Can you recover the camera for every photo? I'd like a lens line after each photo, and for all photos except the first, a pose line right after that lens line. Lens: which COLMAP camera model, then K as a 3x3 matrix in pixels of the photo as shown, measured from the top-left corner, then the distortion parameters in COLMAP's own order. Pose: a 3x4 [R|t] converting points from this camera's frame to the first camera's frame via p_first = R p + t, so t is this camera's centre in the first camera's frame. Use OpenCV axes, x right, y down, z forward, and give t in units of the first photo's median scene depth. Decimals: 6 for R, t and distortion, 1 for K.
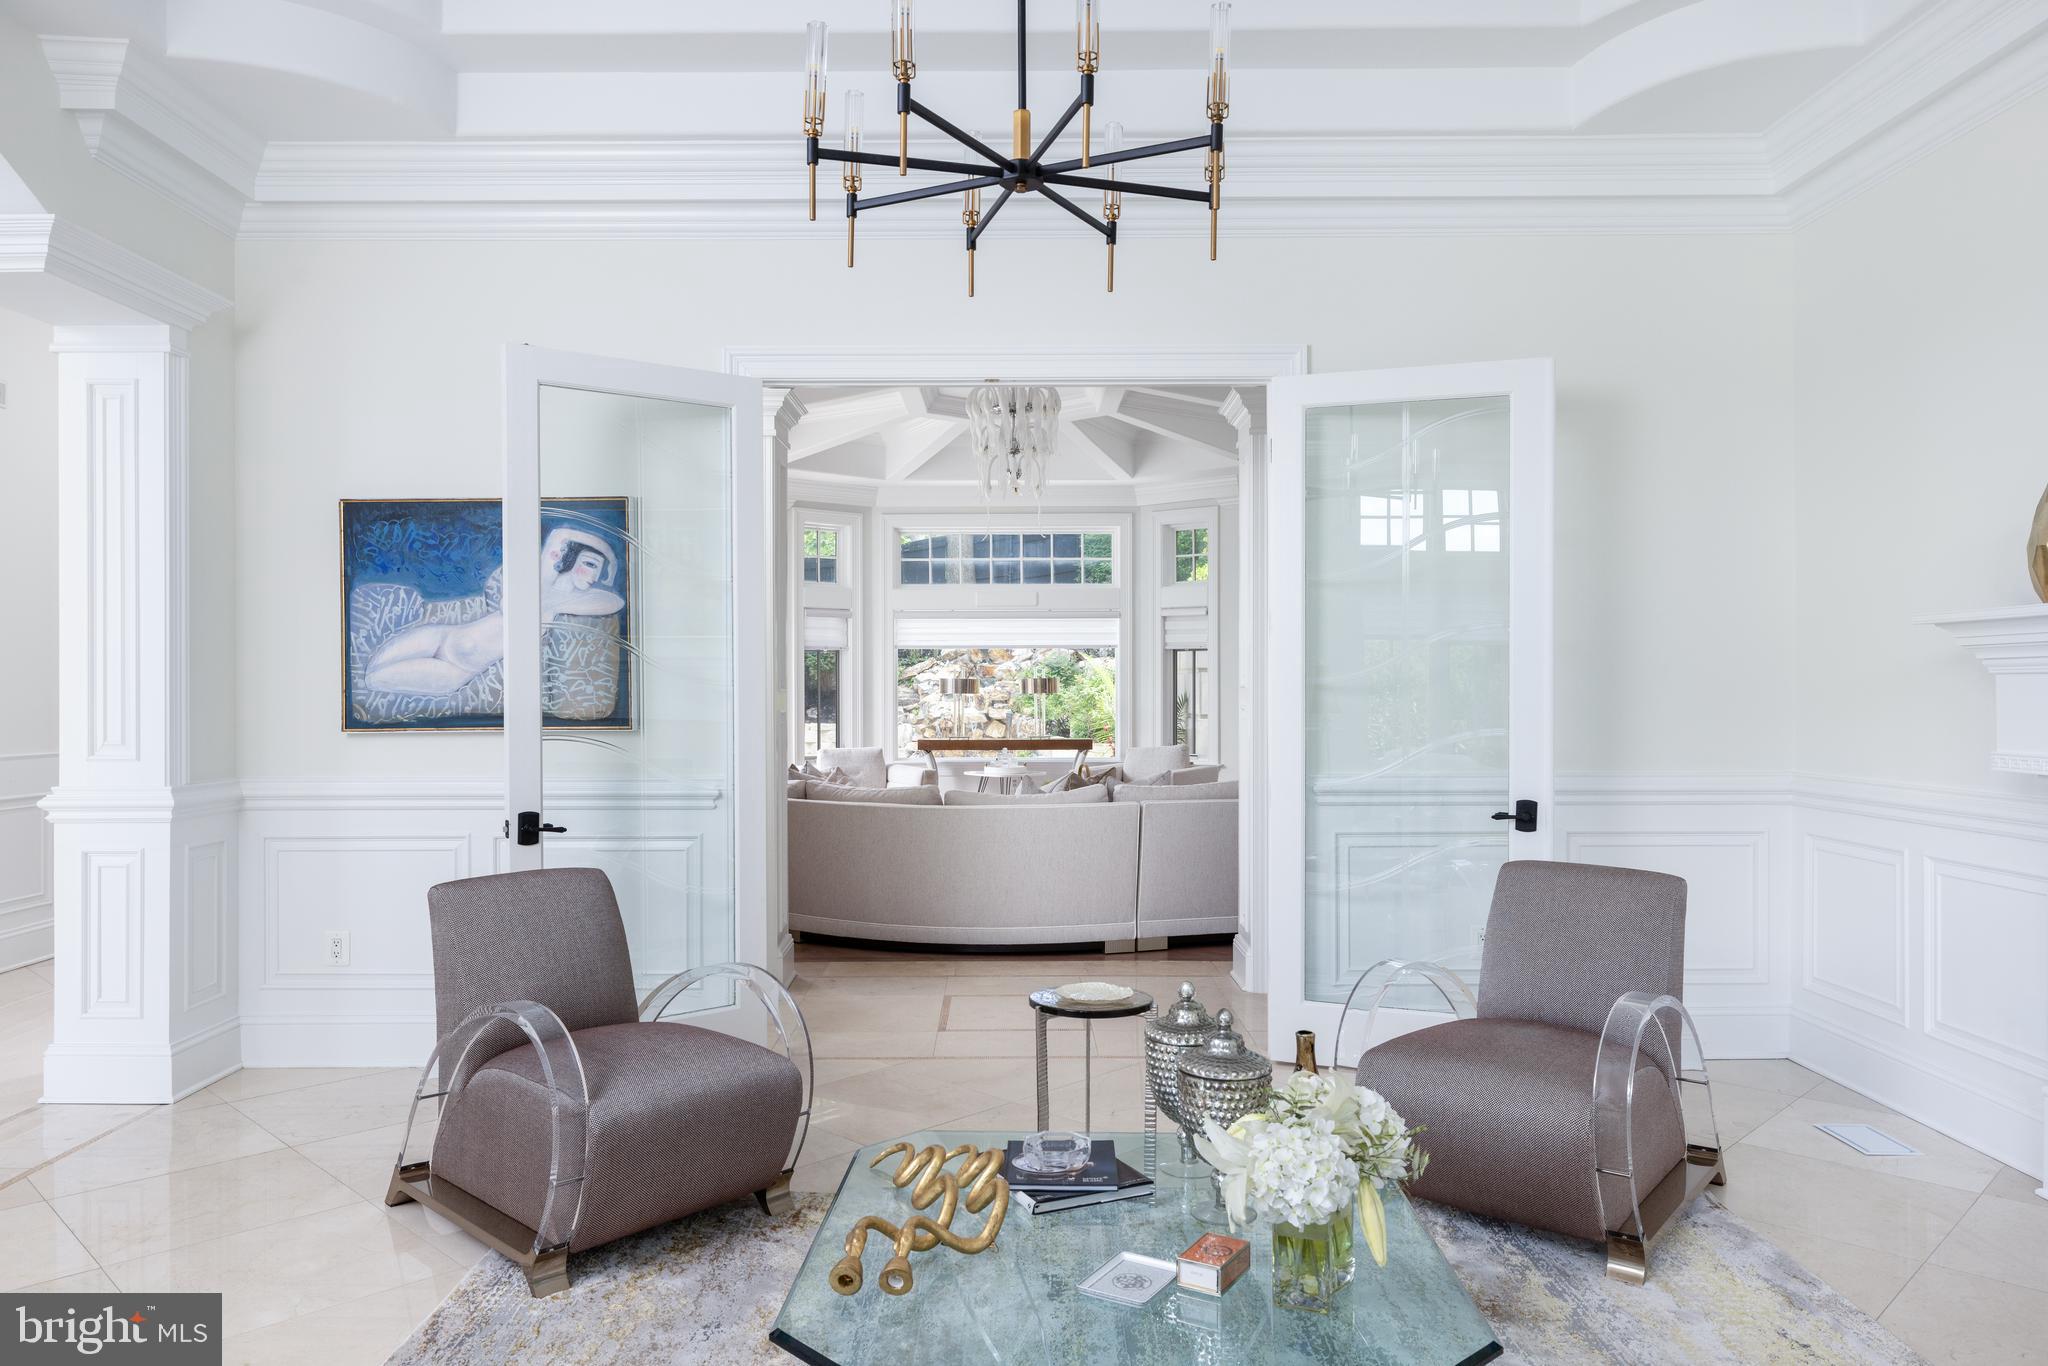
lens RADIAL K [[1409.0, 0, 984.8], [0, 1409.0, 653.5], [0, 0, 1]] dist [-0.005658, -0.001281]
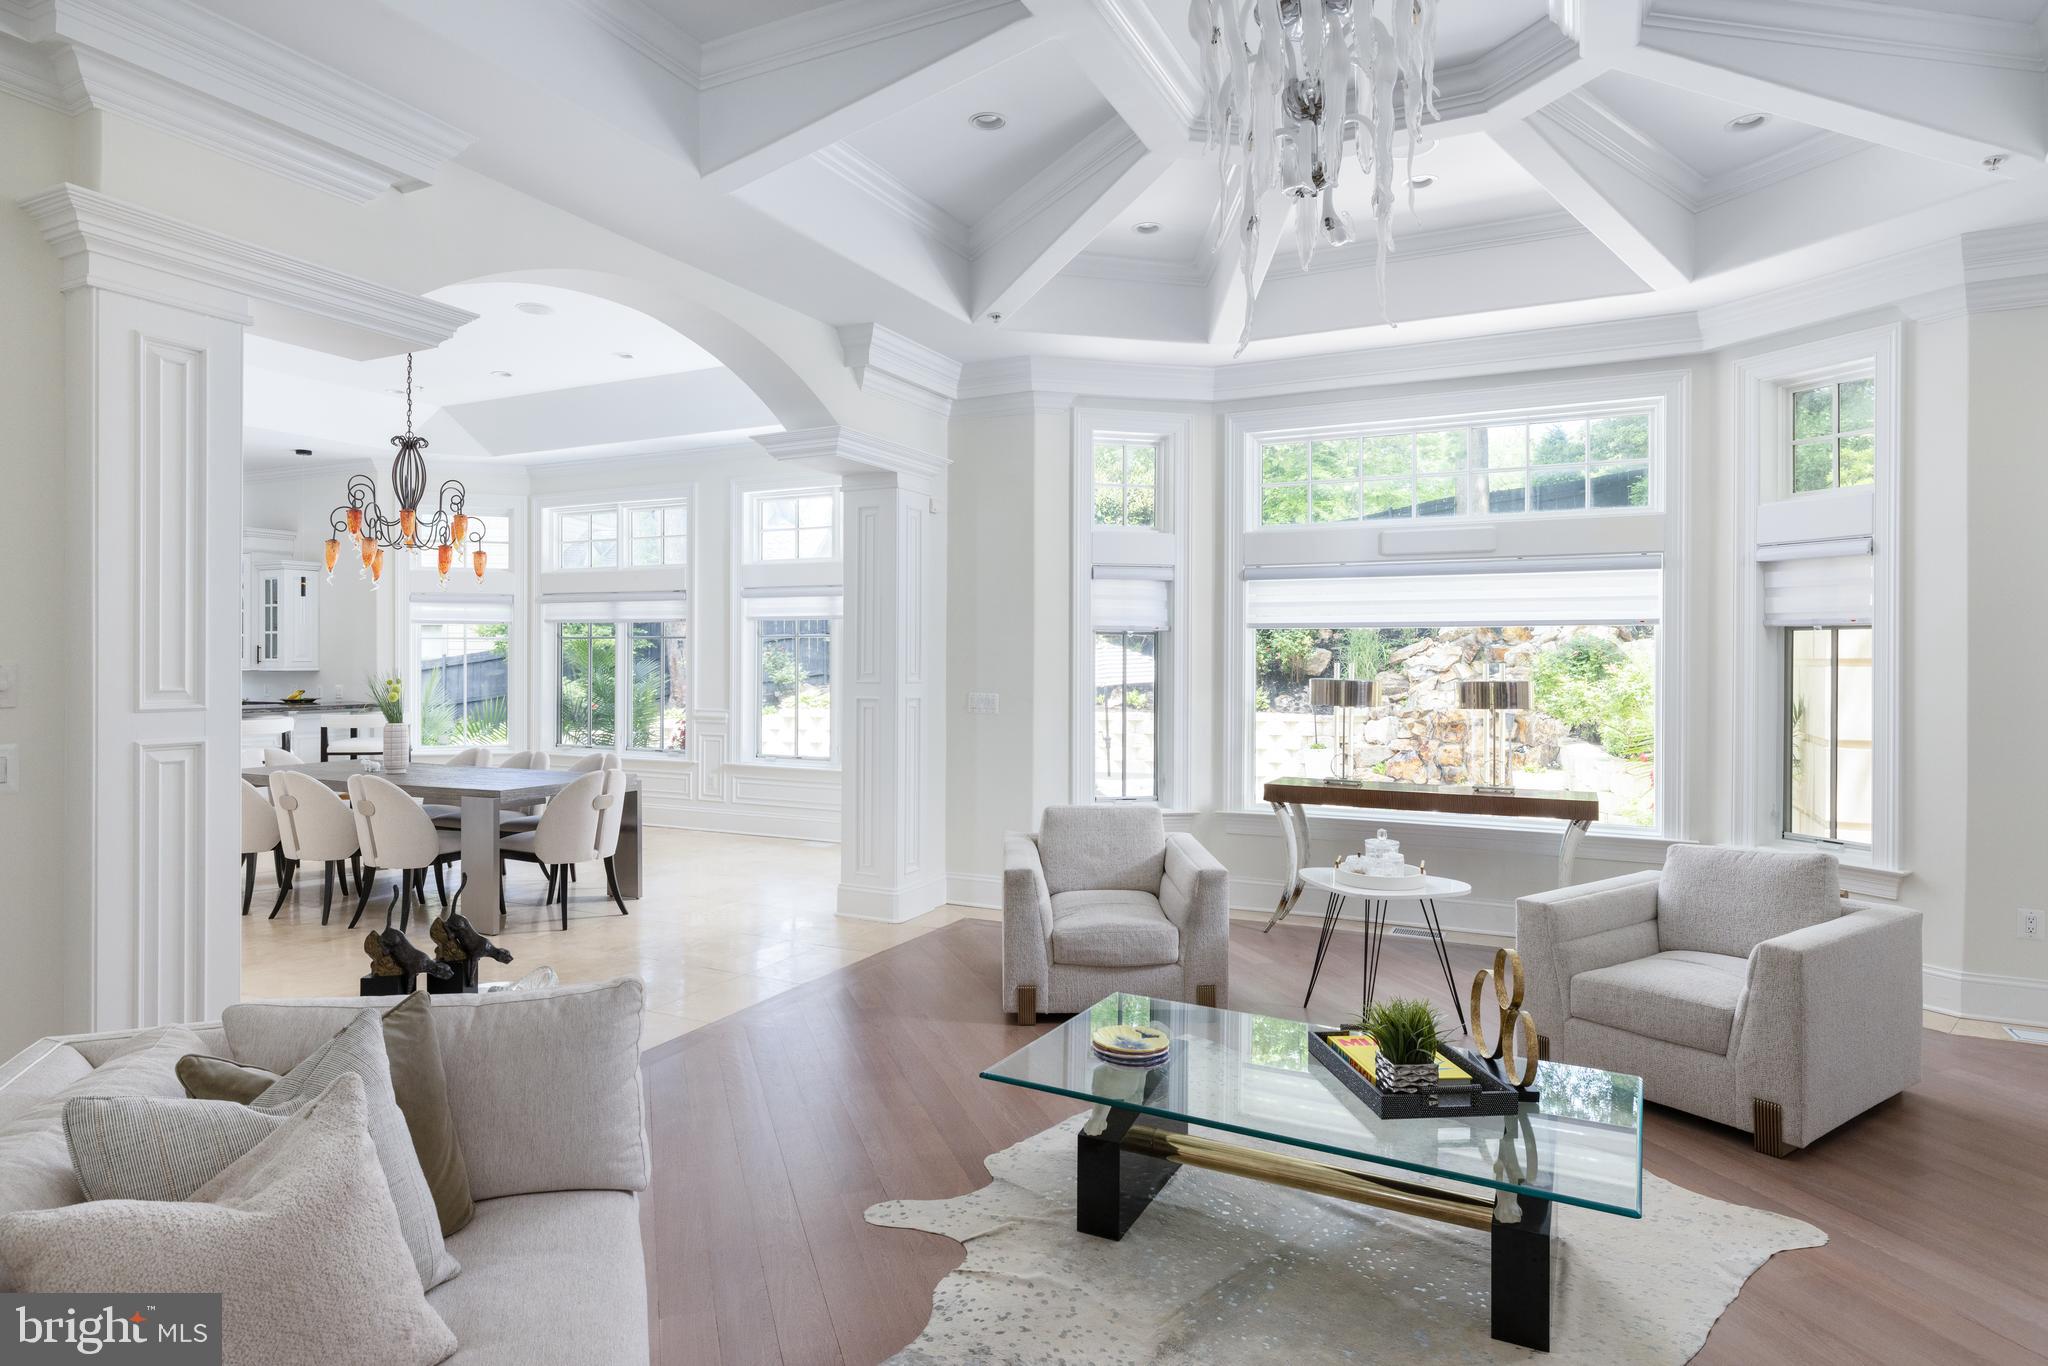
lens RADIAL K [[1131.9, 0, 1006.8], [0, 1131.9, 657.0], [0, 0, 1]] dist [0.003407, 0.001016]
pose [[0.897978, 0.003053, -0.440029, 0.059302], [0.006537, 0.999773, 0.020277, -0.001838], [0.439991, -0.021085, 0.897754, 0.488790]]
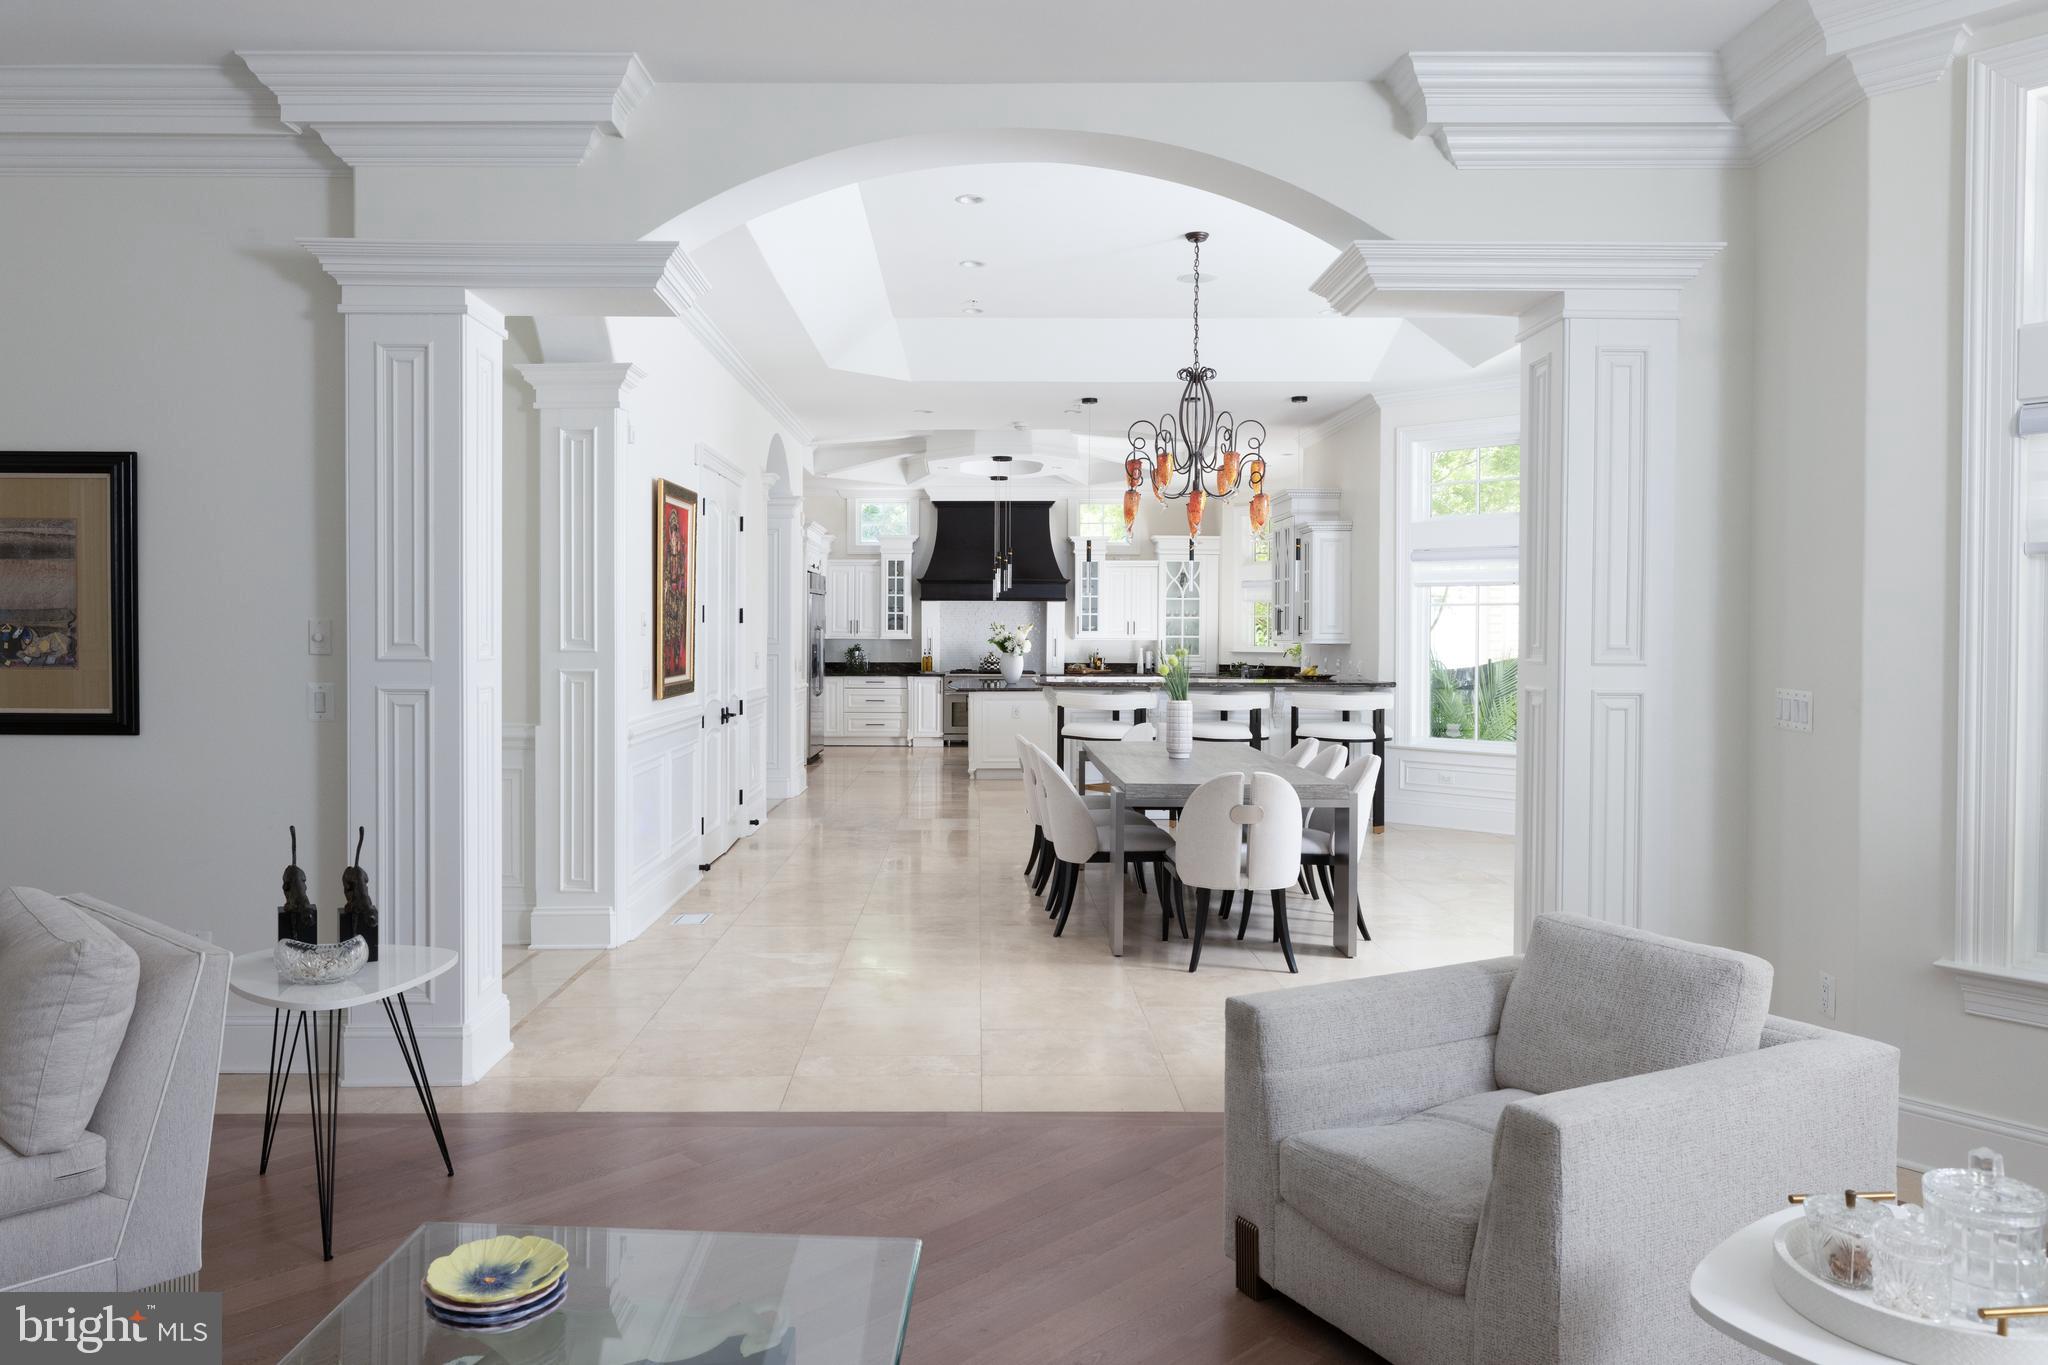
lens RADIAL K [[1409.0, 0, 984.8], [0, 1409.0, 653.0], [0, 0, 1]] dist [-0.005658, -0.001281]
pose [[0.020830, 0.016595, -0.999645, 0.140047], [0.017612, 0.999701, 0.016963, 0.007468], [0.999628, -0.017959, 0.020532, 0.748850]]
